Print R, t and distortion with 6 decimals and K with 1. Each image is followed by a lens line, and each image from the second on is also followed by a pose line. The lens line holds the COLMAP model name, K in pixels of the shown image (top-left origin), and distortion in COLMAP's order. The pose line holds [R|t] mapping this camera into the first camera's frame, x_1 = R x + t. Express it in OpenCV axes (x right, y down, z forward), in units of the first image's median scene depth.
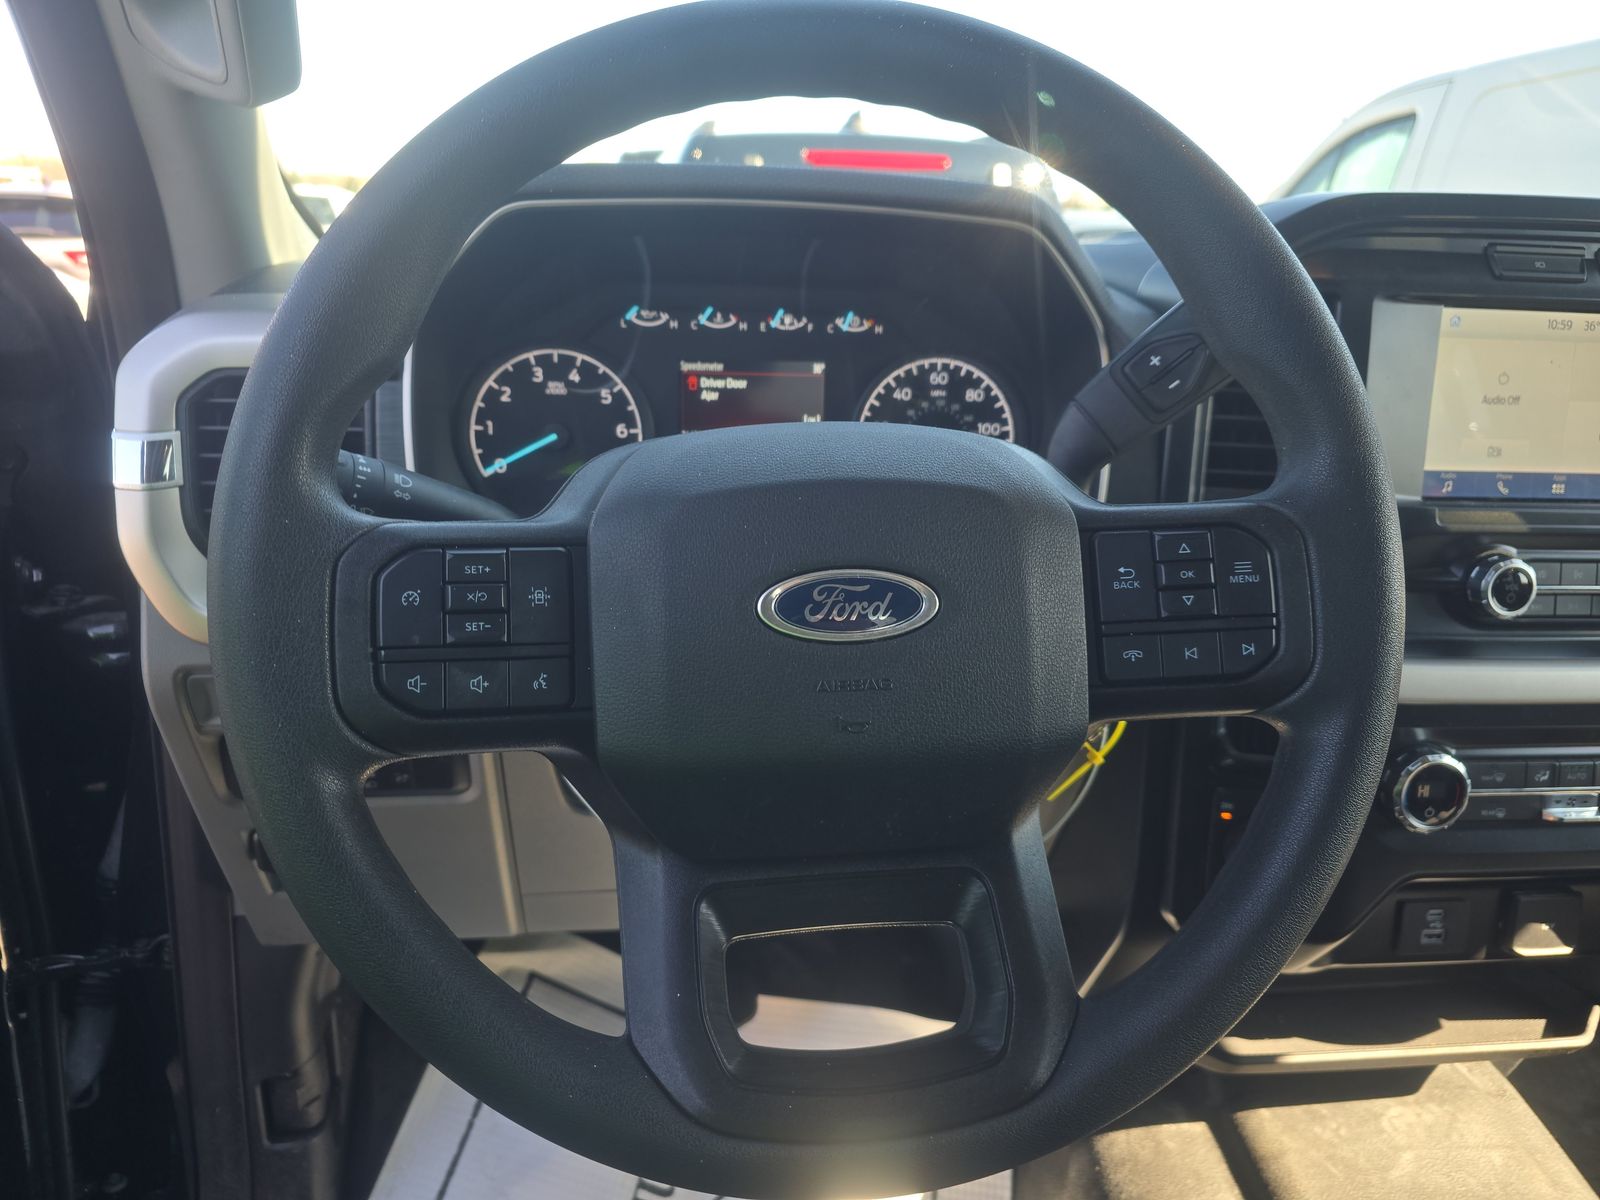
lens RADIAL K [[1068.0, 0, 788.6], [0, 1068.0, 602.1], [0, 0, 1]] dist [0.020055, -0.003844]
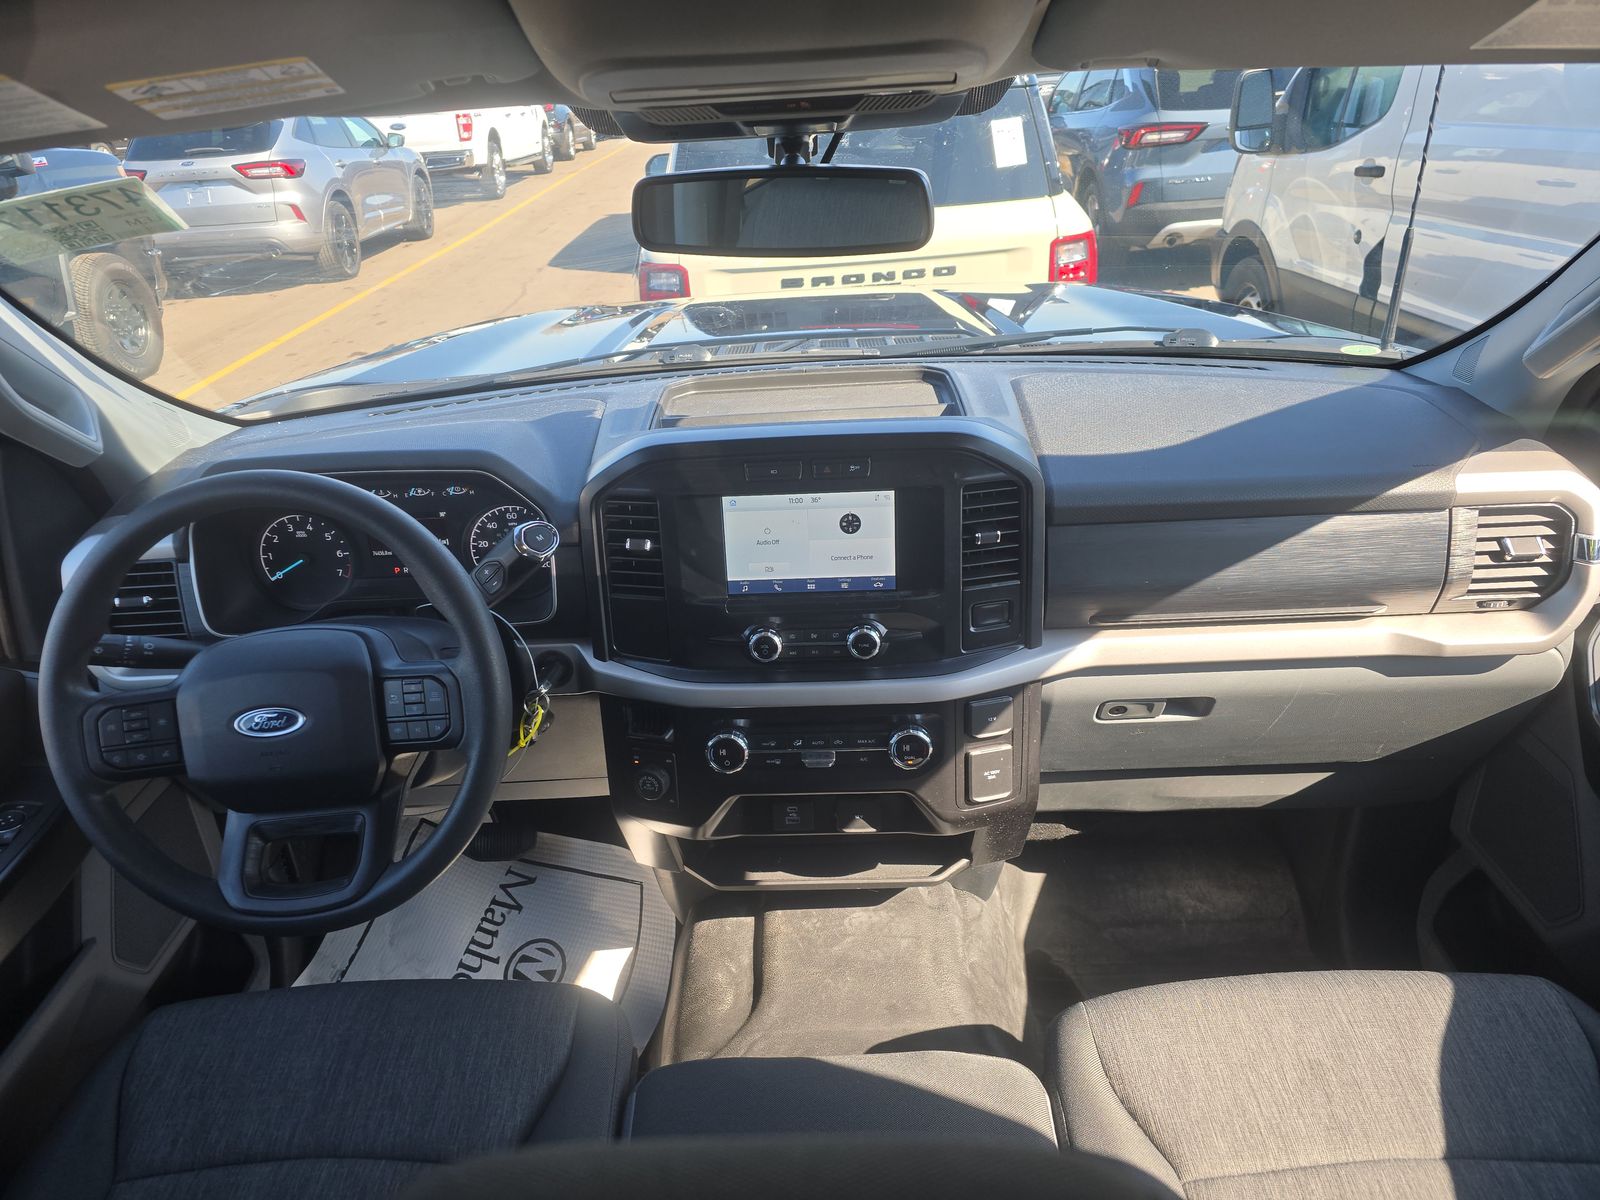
lens RADIAL K [[1068.0, 0, 788.6], [0, 1068.0, 602.1], [0, 0, 1]] dist [0.020055, -0.003844]
pose [[0.989277, -0.017410, -0.145010, 0.887689], [0.039744, 0.987491, 0.152581, -0.335482], [0.140540, -0.156709, 0.977594, -0.714684]]
